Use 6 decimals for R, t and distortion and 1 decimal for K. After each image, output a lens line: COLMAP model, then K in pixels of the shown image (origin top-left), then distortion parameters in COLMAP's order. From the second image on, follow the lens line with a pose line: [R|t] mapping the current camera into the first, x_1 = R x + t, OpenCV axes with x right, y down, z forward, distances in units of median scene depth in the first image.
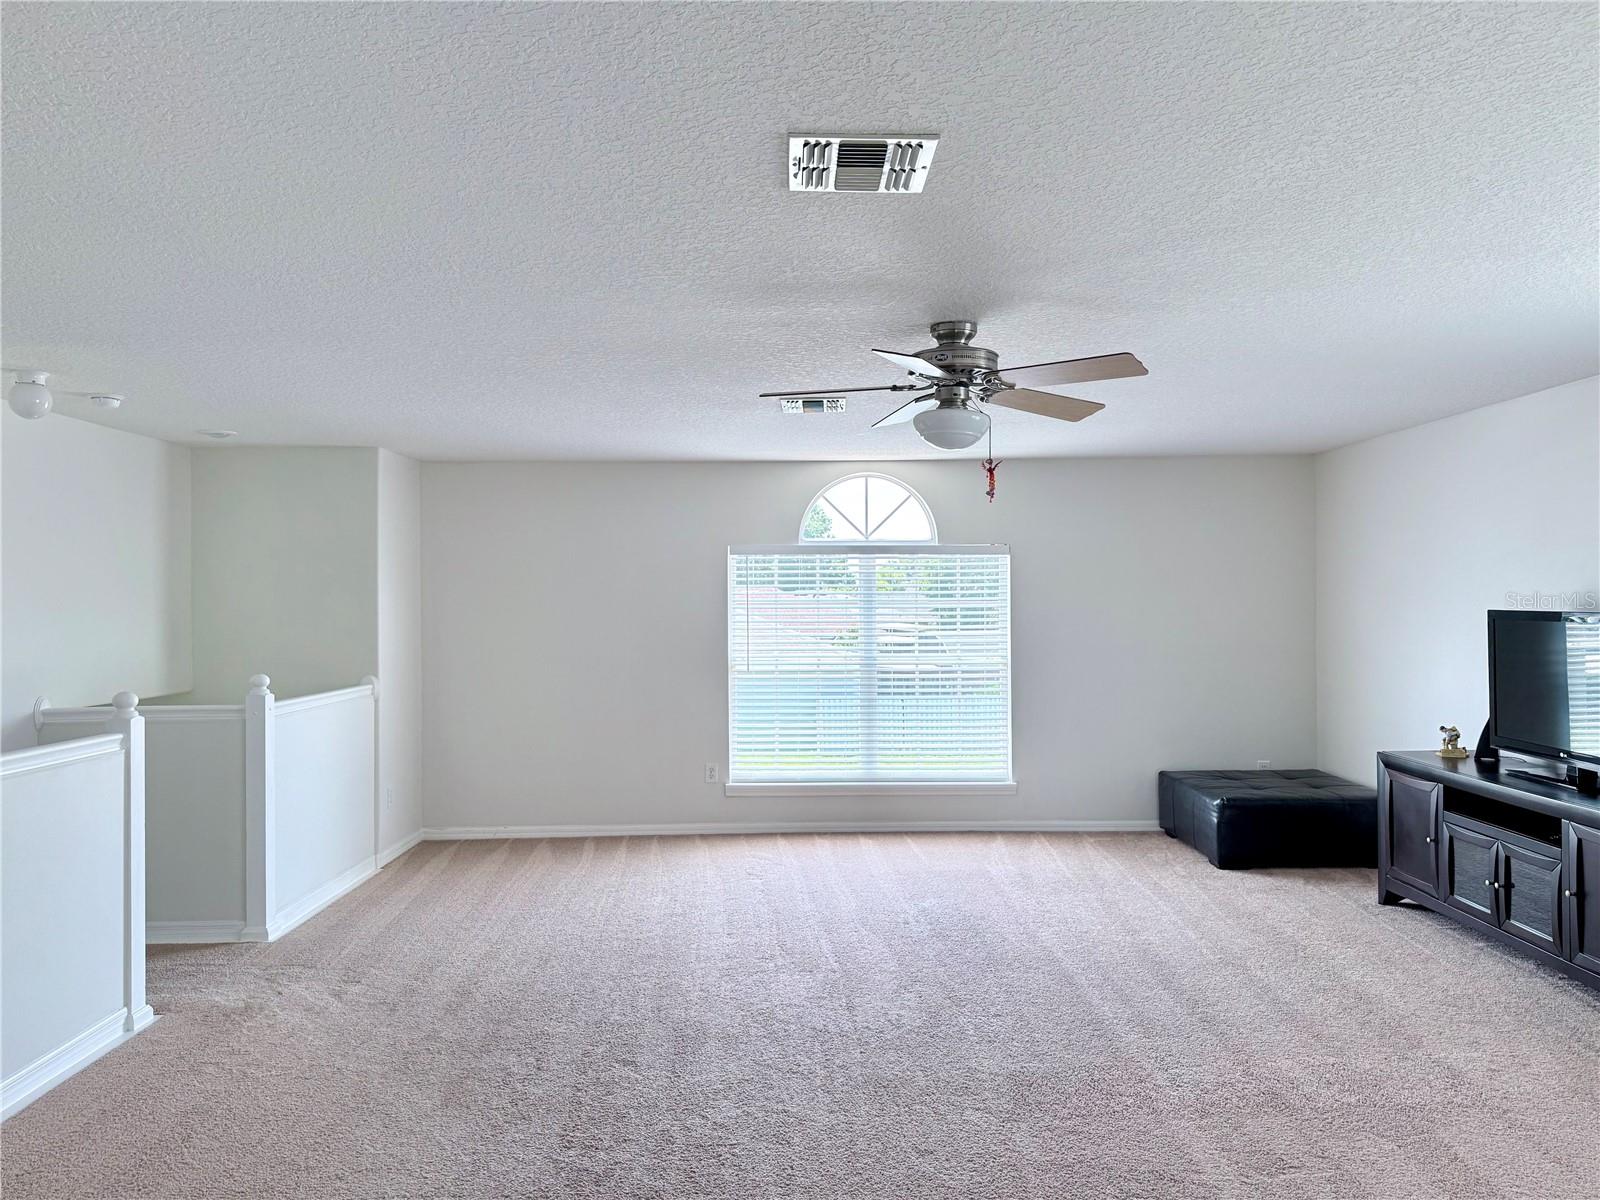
lens RADIAL K [[1138.0, 0, 802.5], [0, 1138.0, 594.7], [0, 0, 1]] dist [0.060289, -0.002572]
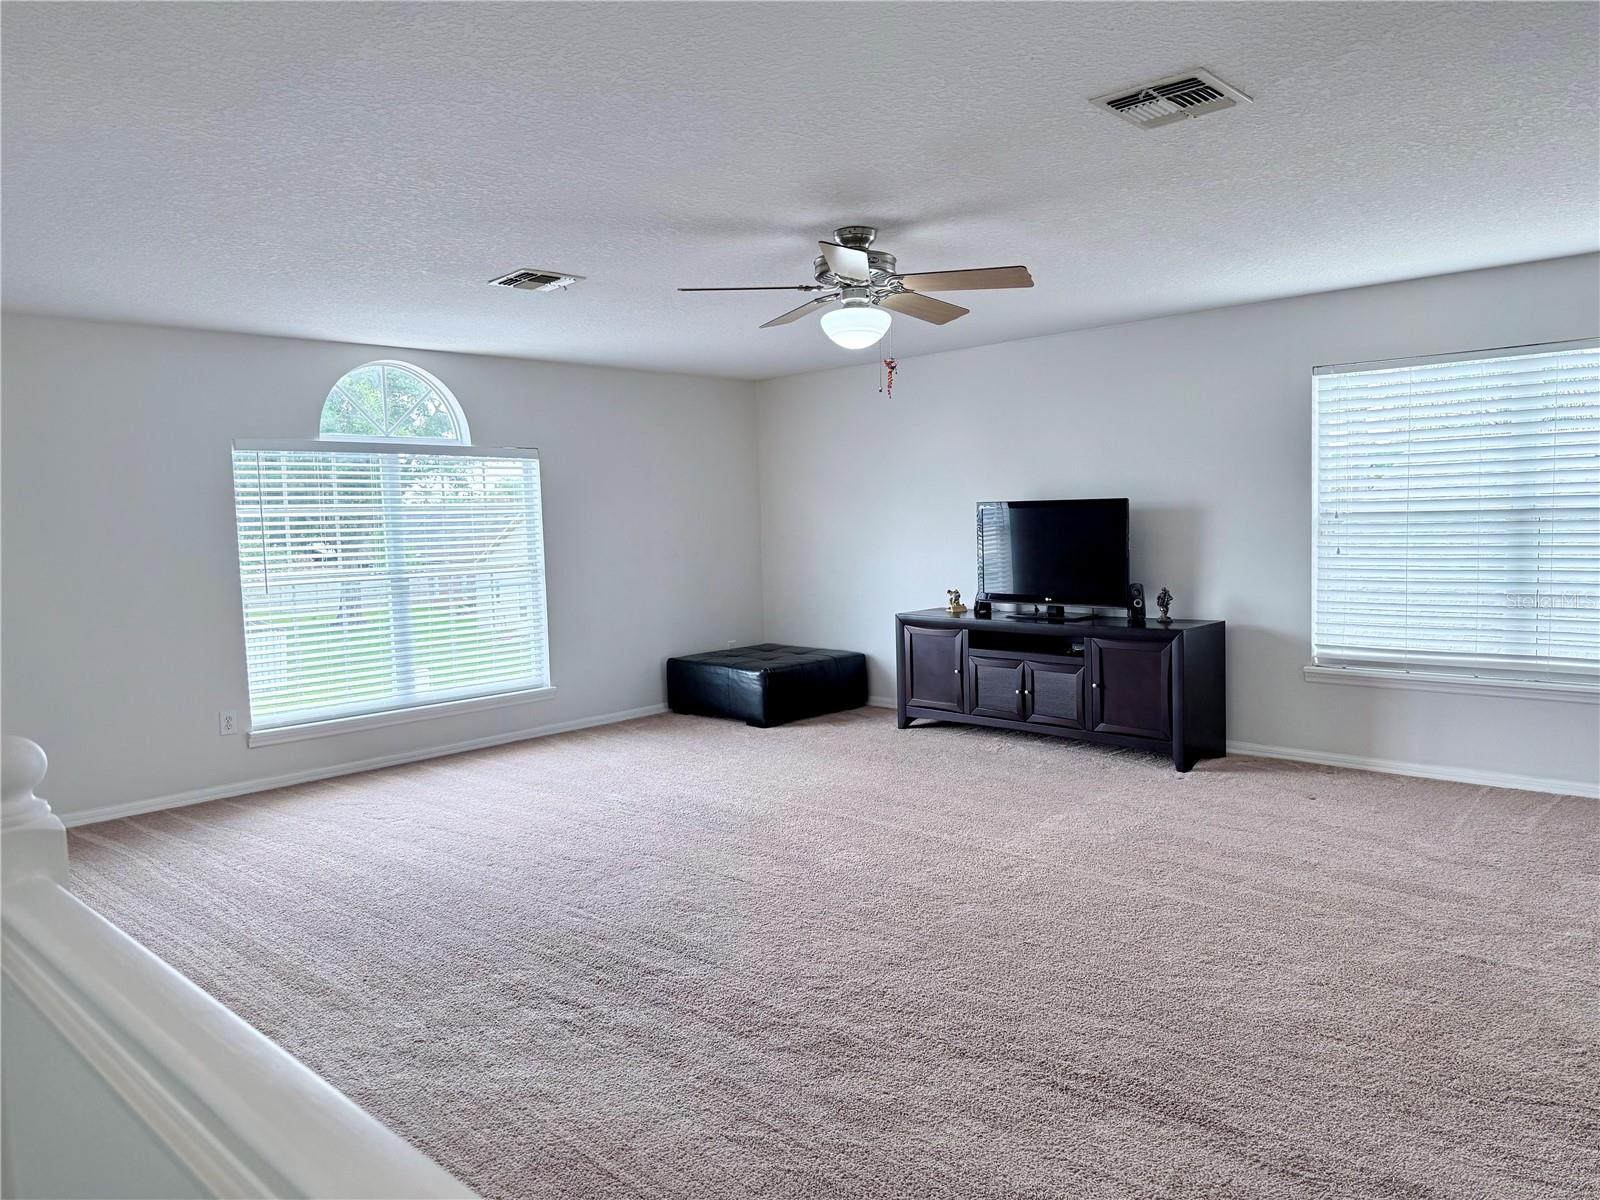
lens RADIAL K [[1138.0, 0, 802.3], [0, 1138.0, 606.0], [0, 0, 1]] dist [0.060289, -0.002572]
pose [[0.693234, -0.069177, 0.717385, -0.456090], [0.016014, 0.996616, 0.080628, 0.018527], [-0.720534, -0.044406, 0.691996, 0.168243]]
